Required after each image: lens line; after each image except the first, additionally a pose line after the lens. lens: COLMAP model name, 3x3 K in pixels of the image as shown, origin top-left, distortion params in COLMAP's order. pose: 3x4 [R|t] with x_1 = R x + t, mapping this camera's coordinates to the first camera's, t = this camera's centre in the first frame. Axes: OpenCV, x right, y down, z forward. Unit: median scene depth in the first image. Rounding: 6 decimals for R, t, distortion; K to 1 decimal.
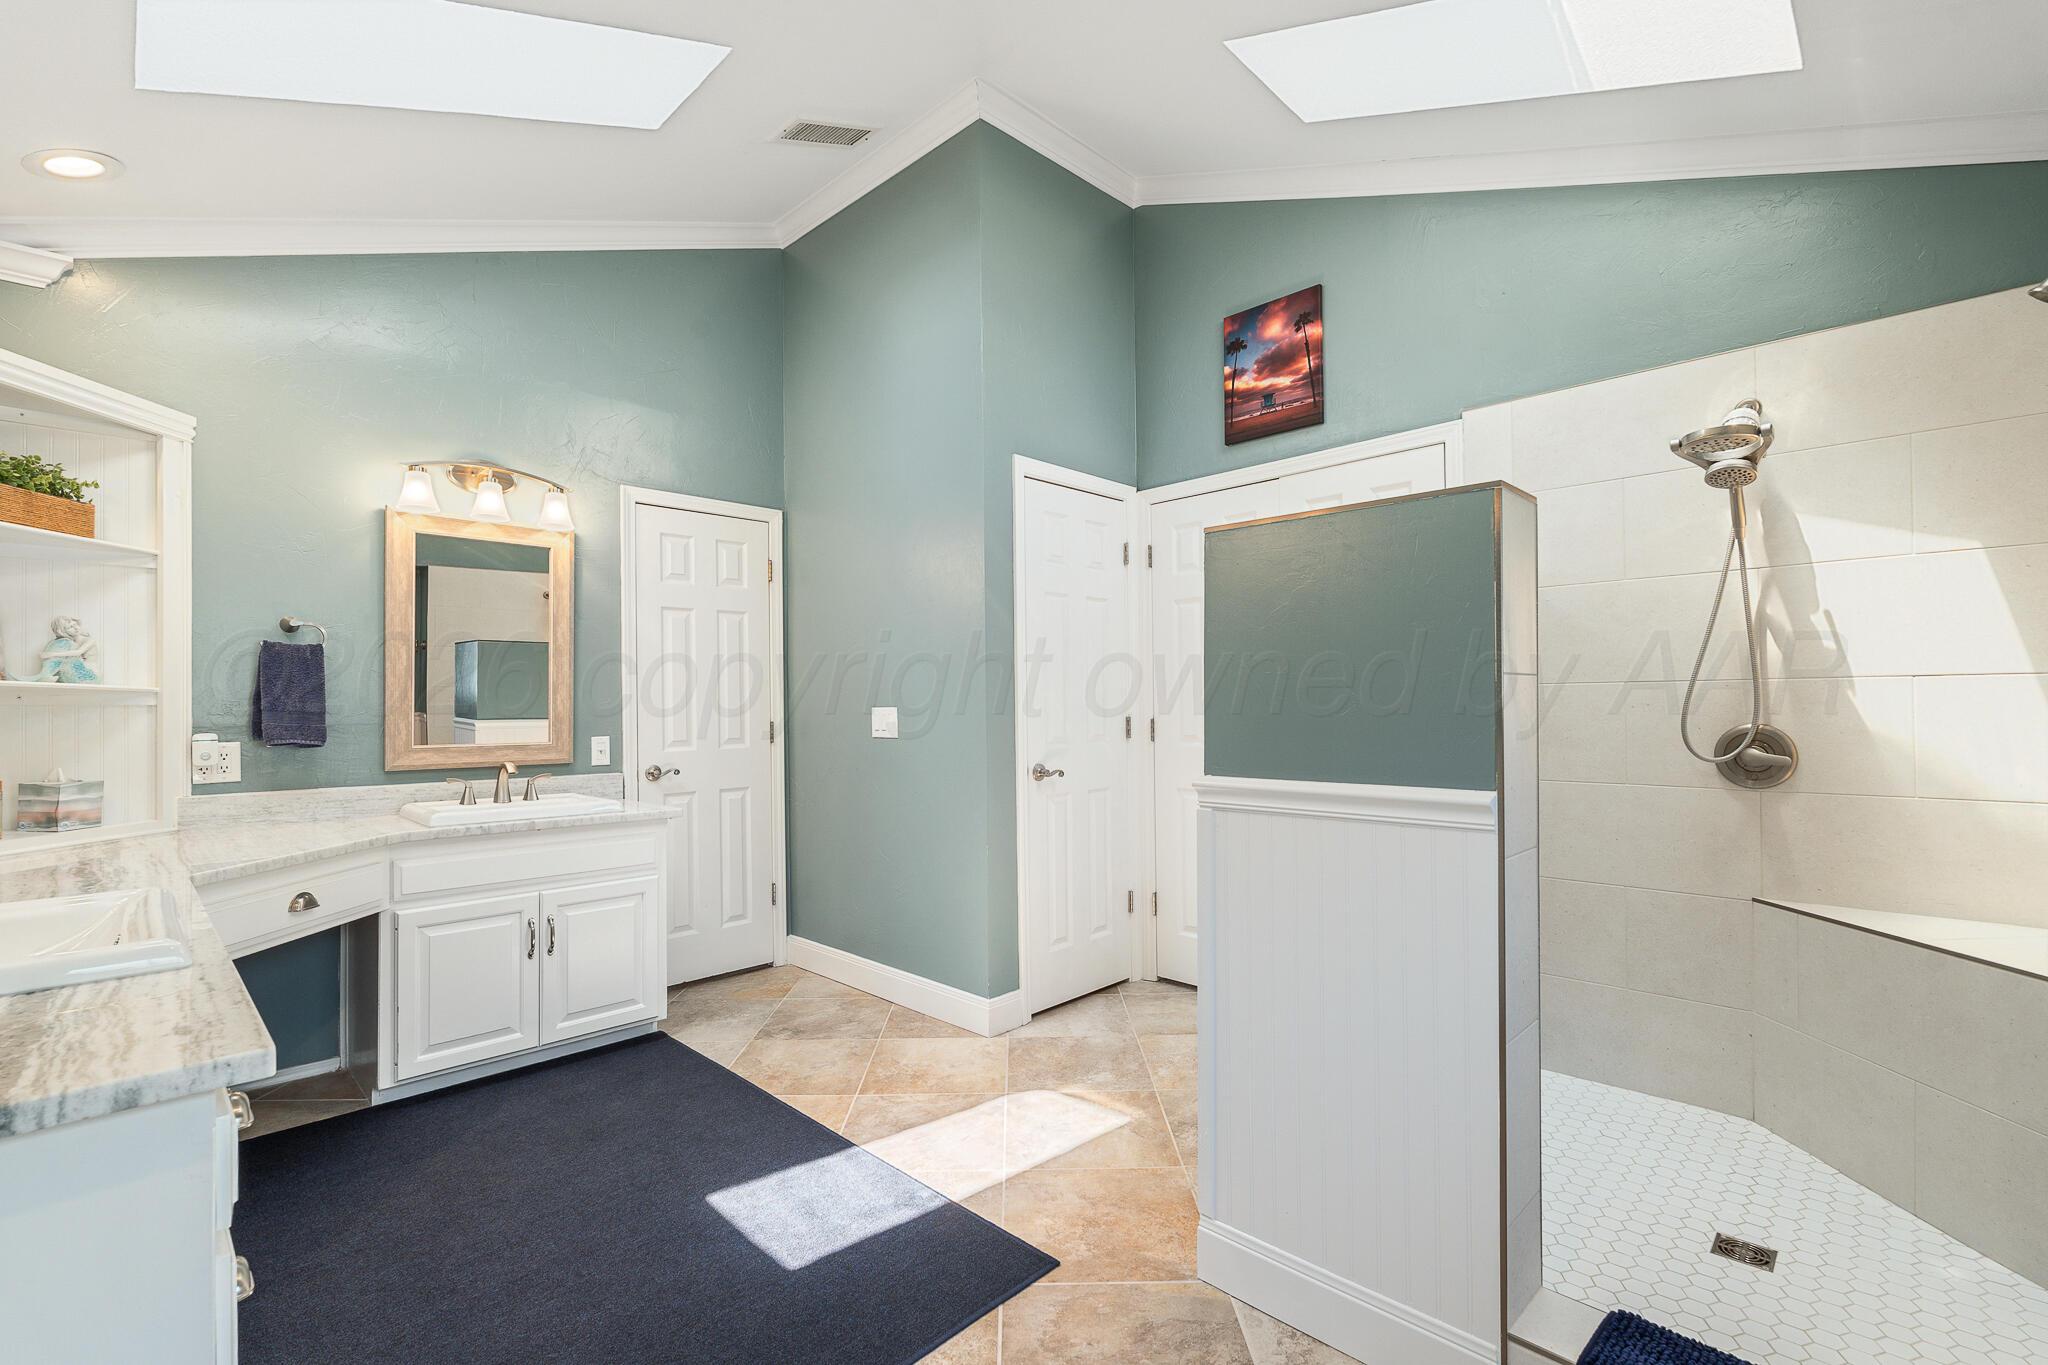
lens RADIAL K [[898.9, 0, 1018.3], [0, 898.9, 698.1], [0, 0, 1]] dist [-0.002809, -0.000472]
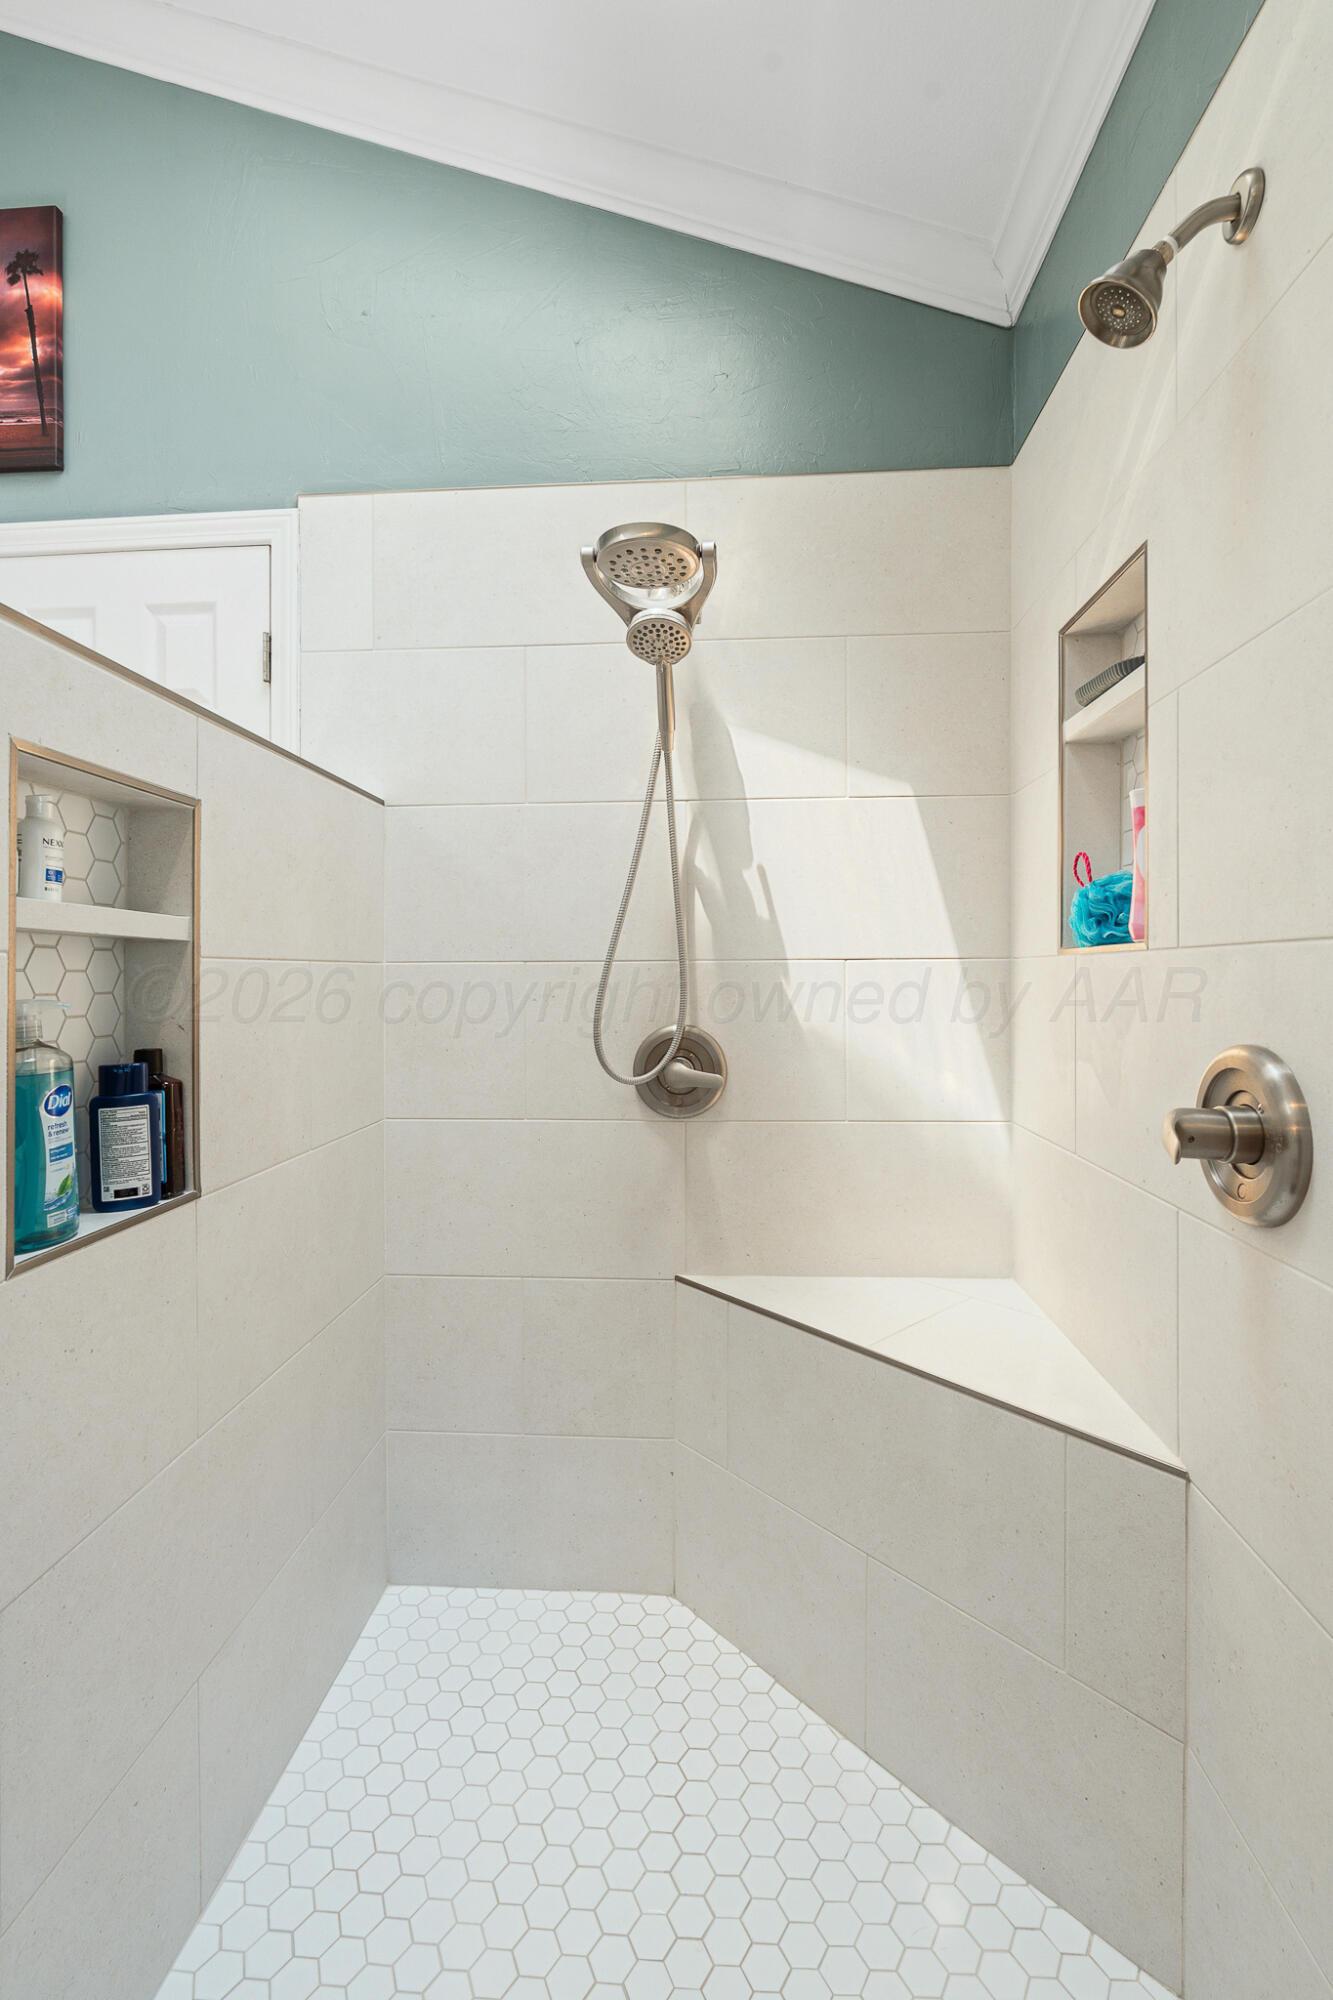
lens RADIAL K [[877.9, 0, 670.4], [0, 877.9, 995.0], [0, 0, 1]] dist [-0.002809, -0.000472]
pose [[0.756989, -0.006754, 0.653392, 0.377798], [-0.010041, 0.999708, 0.021966, -0.009458], [-0.653350, -0.023189, 0.756701, 0.499334]]
